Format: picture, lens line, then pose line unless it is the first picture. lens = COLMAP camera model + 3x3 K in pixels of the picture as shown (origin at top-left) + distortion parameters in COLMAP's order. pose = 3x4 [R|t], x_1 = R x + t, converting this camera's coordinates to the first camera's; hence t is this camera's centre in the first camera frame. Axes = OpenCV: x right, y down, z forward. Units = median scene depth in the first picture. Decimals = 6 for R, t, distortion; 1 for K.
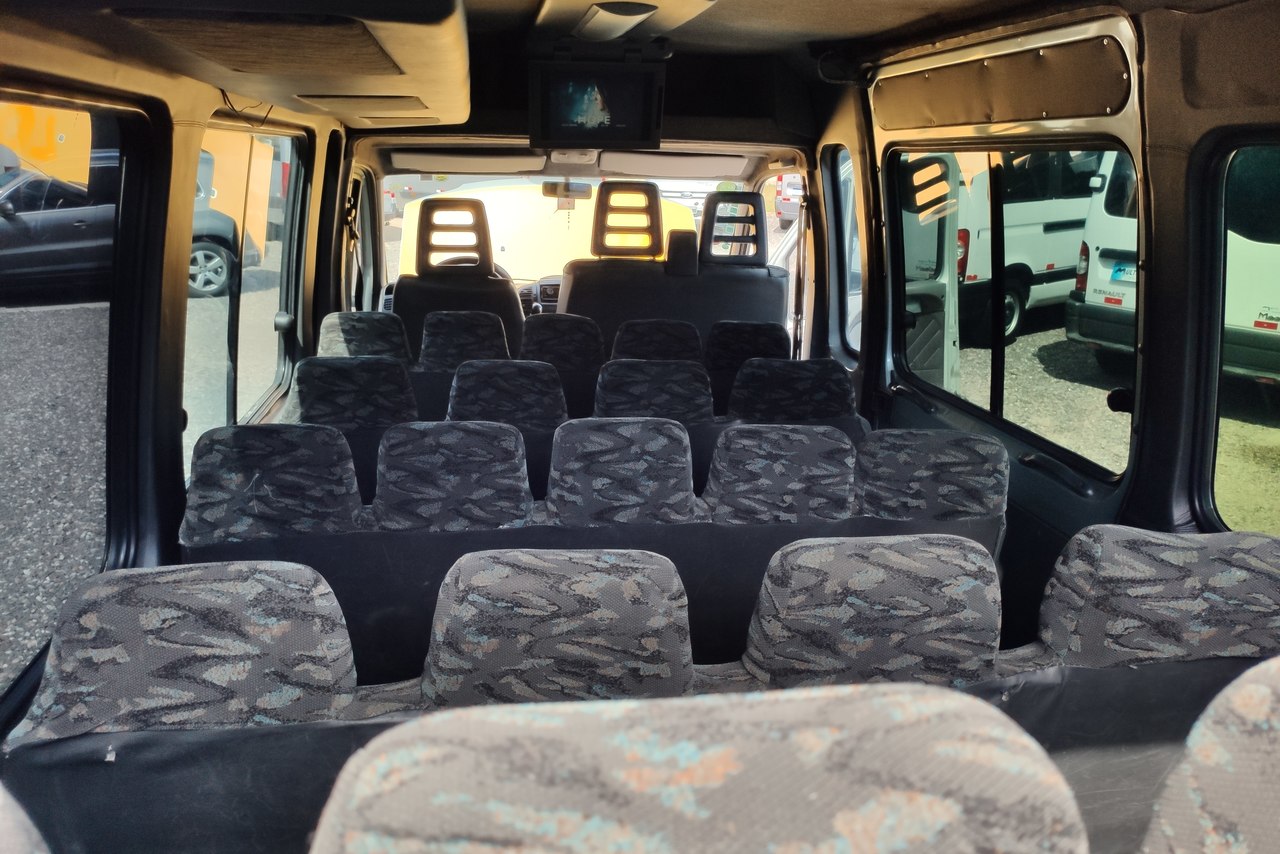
lens RADIAL K [[976.4, 0, 644.9], [0, 976.4, 433.4], [0, 0, 1]] dist [0.077439, -0.124264]
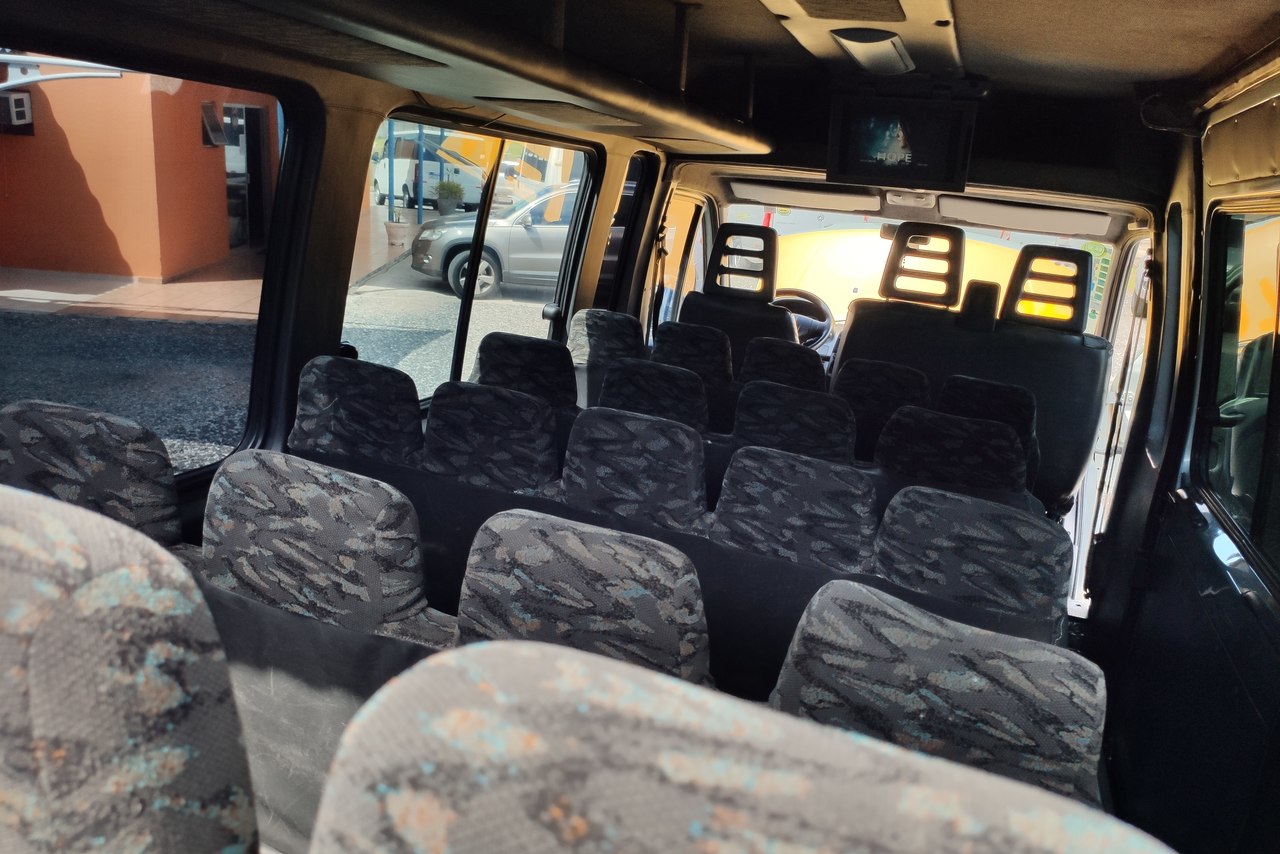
lens RADIAL K [[976.4, 0, 644.9], [0, 976.4, 433.4], [0, 0, 1]] dist [0.077439, -0.124264]
pose [[0.866753, 0.189311, -0.461412, 0.448780], [-0.214643, 0.976689, -0.002481, 0.005168], [0.450186, 0.101189, 0.887183, 0.103625]]
